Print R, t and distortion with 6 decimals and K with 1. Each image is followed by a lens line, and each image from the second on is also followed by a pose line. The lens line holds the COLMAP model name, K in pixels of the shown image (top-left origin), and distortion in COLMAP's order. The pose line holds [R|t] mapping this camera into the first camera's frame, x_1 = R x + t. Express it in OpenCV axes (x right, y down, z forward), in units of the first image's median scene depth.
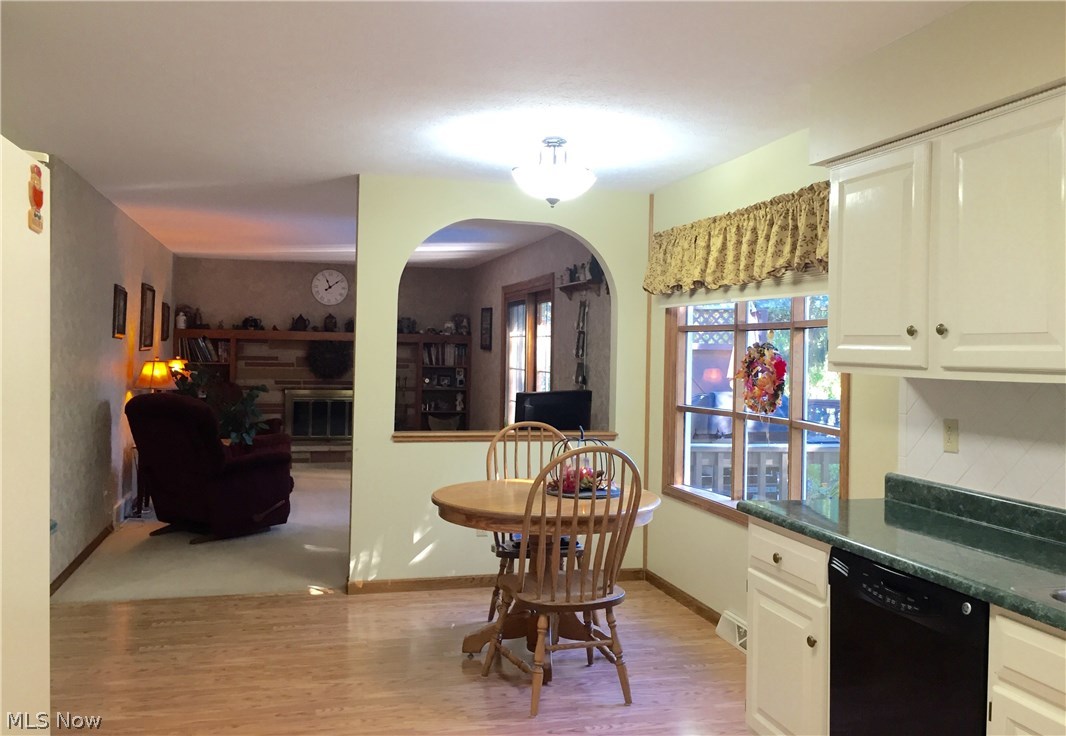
lens RADIAL K [[920.0, 0, 532.4], [0, 920.0, 341.2], [0, 0, 1]] dist [0.066180, -0.063664]
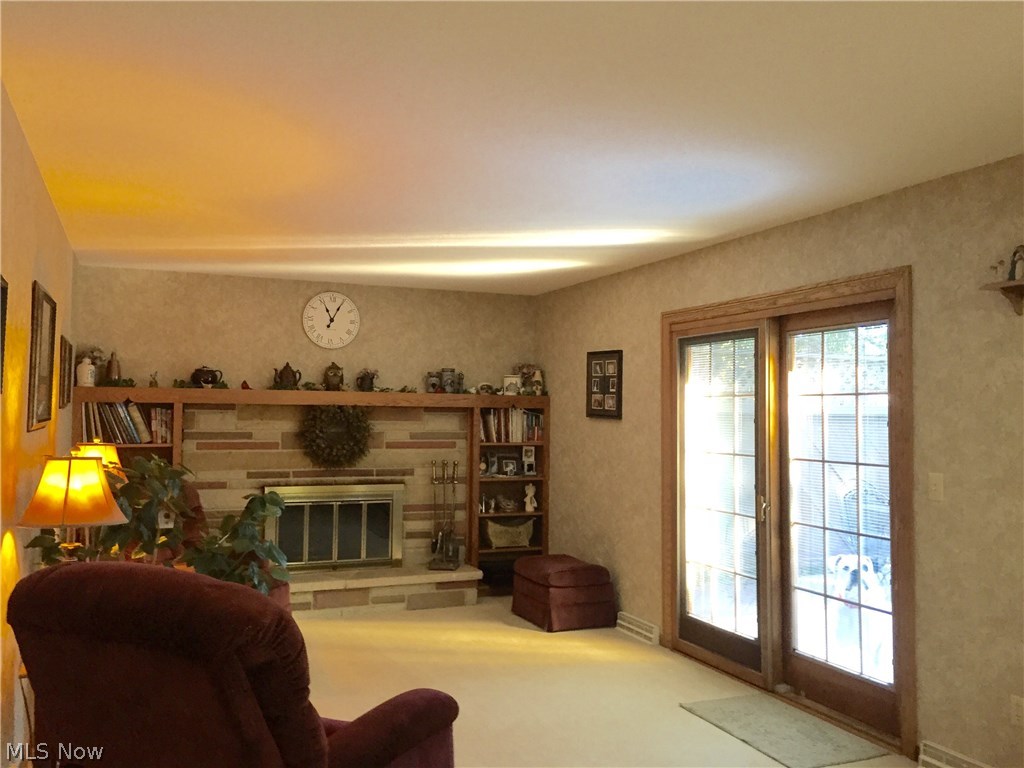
lens RADIAL K [[877.4, 0, 511.2], [0, 877.4, 388.3], [0, 0, 1]] dist [0.071809, -0.107972]
pose [[0.990903, -0.003342, 0.134540, -0.183399], [0.005745, 0.999831, -0.017475, -0.001066], [-0.134459, 0.018089, 0.990754, 0.400631]]
